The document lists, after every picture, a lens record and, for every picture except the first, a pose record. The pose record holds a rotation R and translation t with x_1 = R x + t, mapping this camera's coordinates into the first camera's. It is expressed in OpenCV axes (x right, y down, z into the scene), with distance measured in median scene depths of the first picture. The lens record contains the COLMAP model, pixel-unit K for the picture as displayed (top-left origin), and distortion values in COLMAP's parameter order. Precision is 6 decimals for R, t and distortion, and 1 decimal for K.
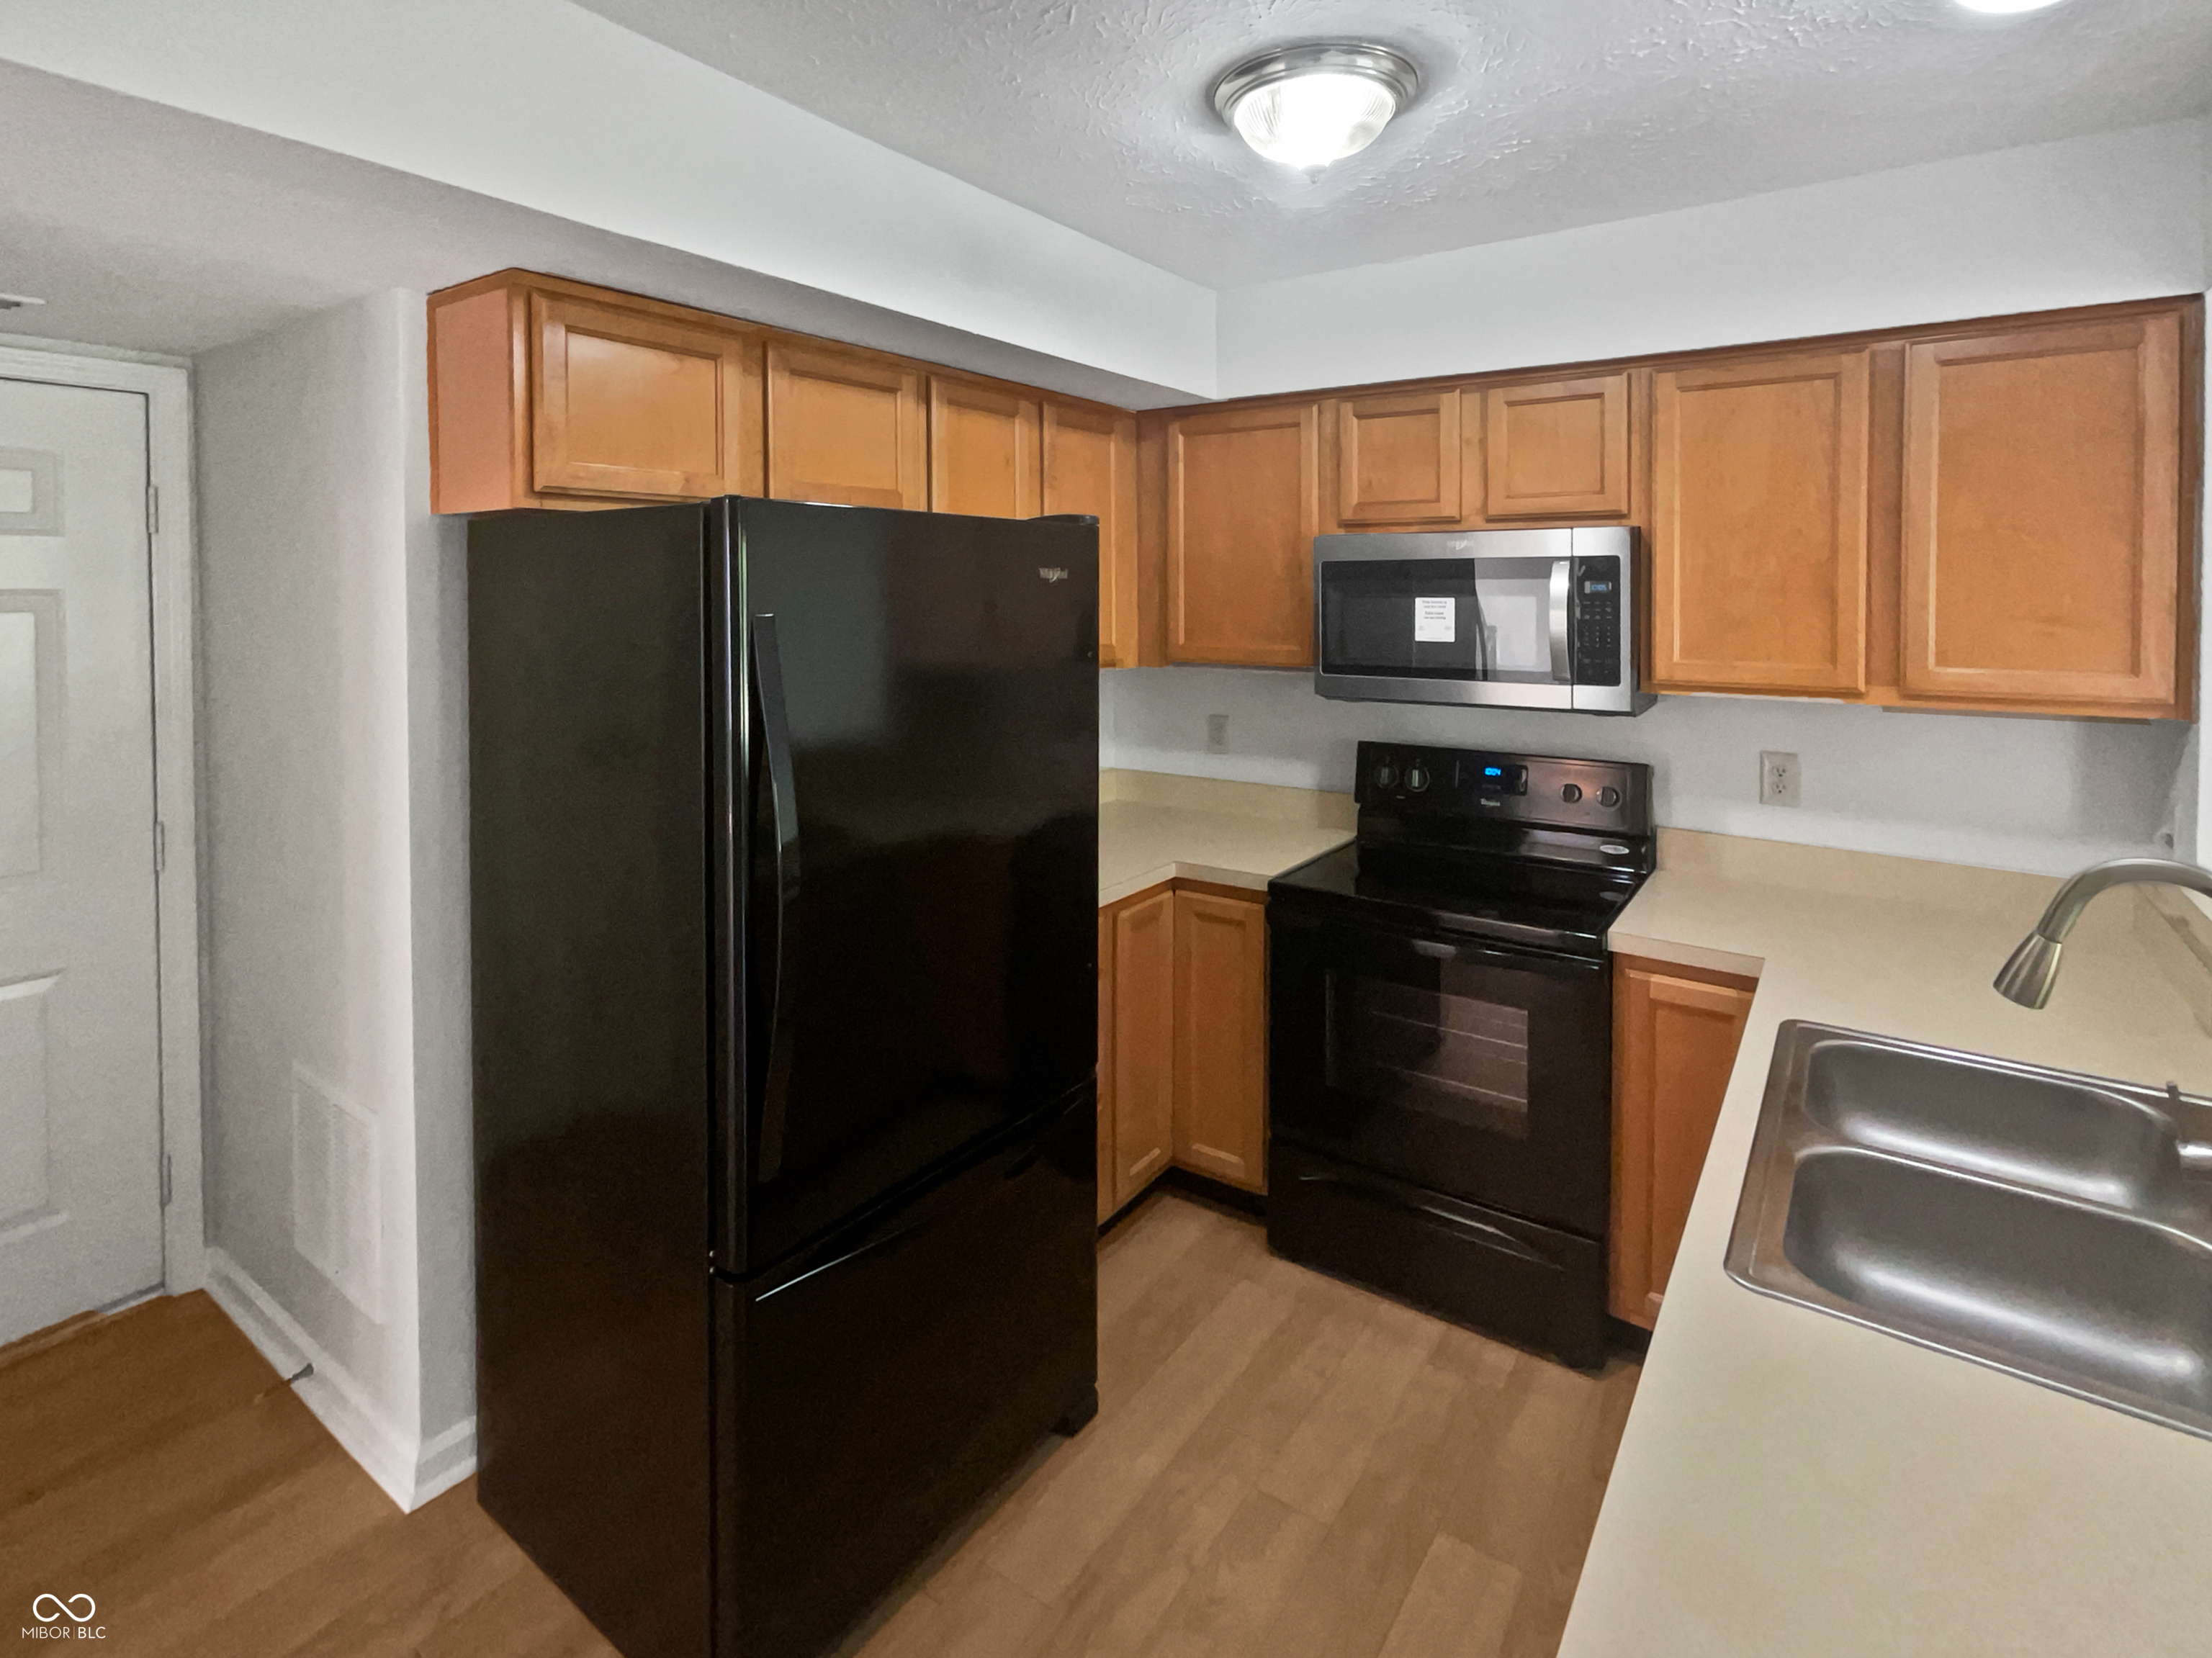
lens RADIAL K [[1099.7, 0, 1109.9], [0, 1099.7, 613.9], [0, 0, 1]] dist [-0.000844, -0.000319]
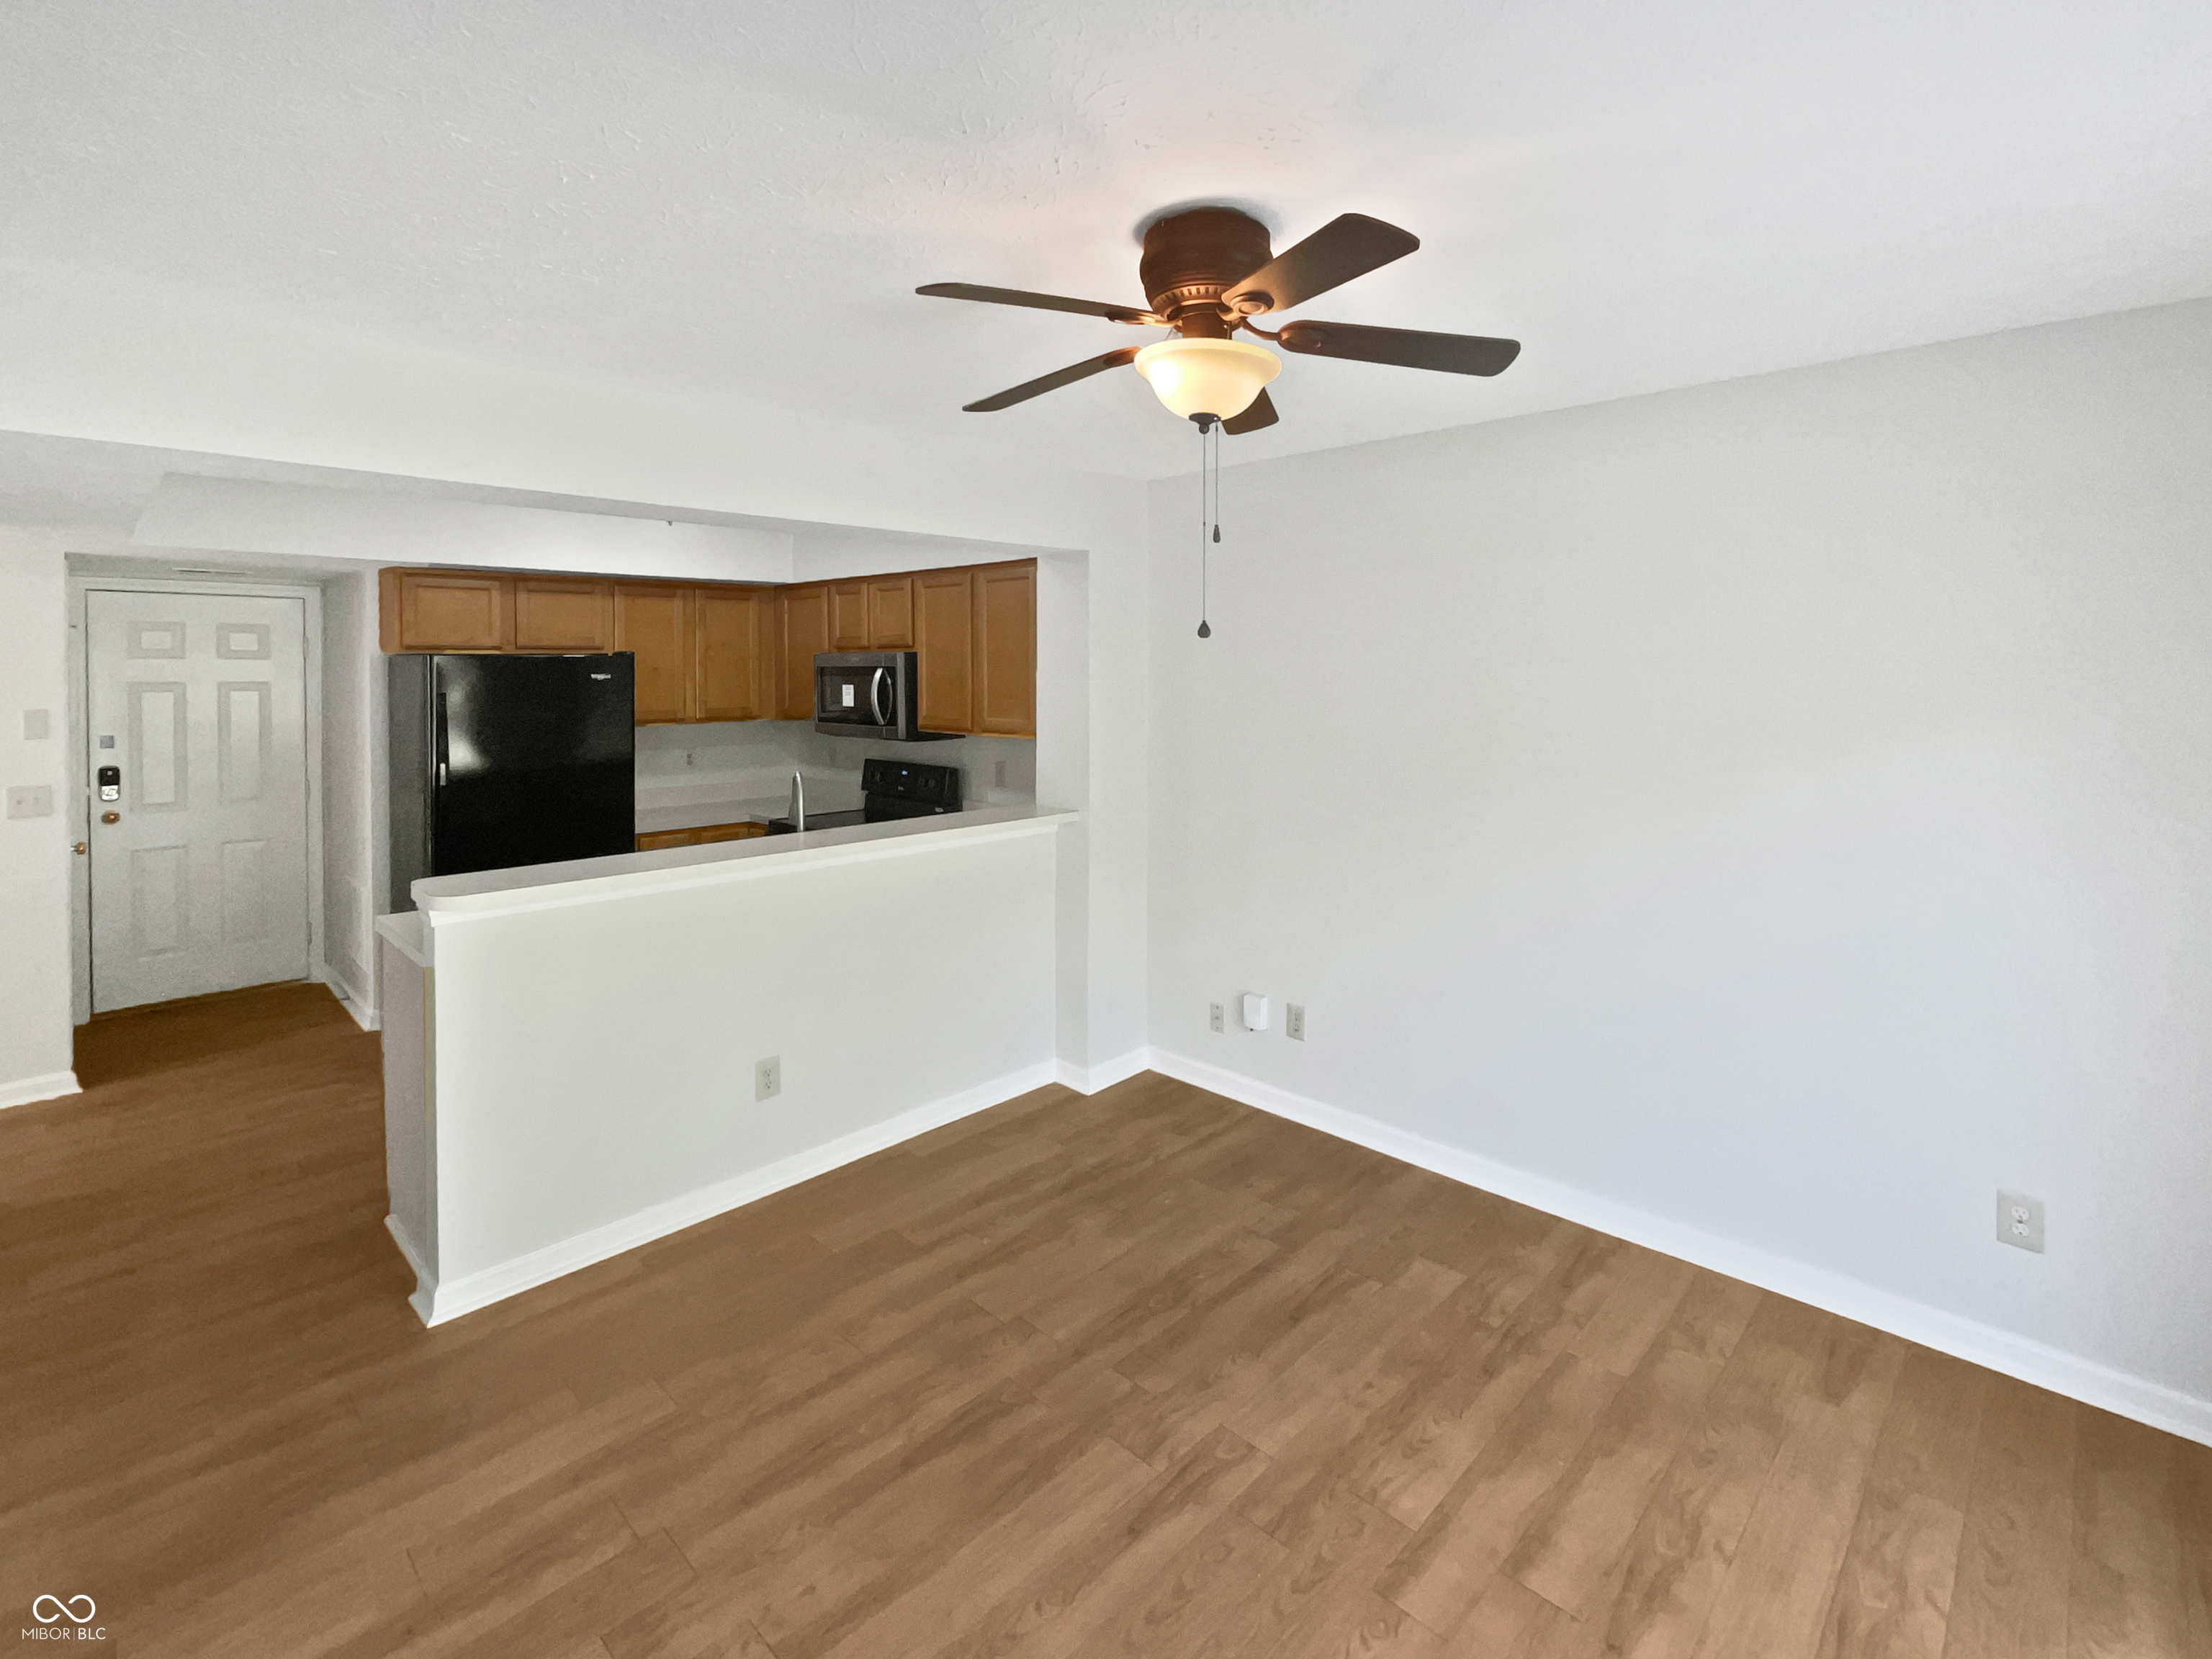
lens RADIAL K [[1042.4, 0, 1103.2], [0, 1042.4, 682.3], [0, 0, 1]] dist [-0.001579, 0.008374]
pose [[0.985306, 0.000023, -0.170801, 1.177188], [-0.001225, 0.999975, -0.006934, -0.006718], [0.170796, 0.007042, 0.985281, -0.901447]]
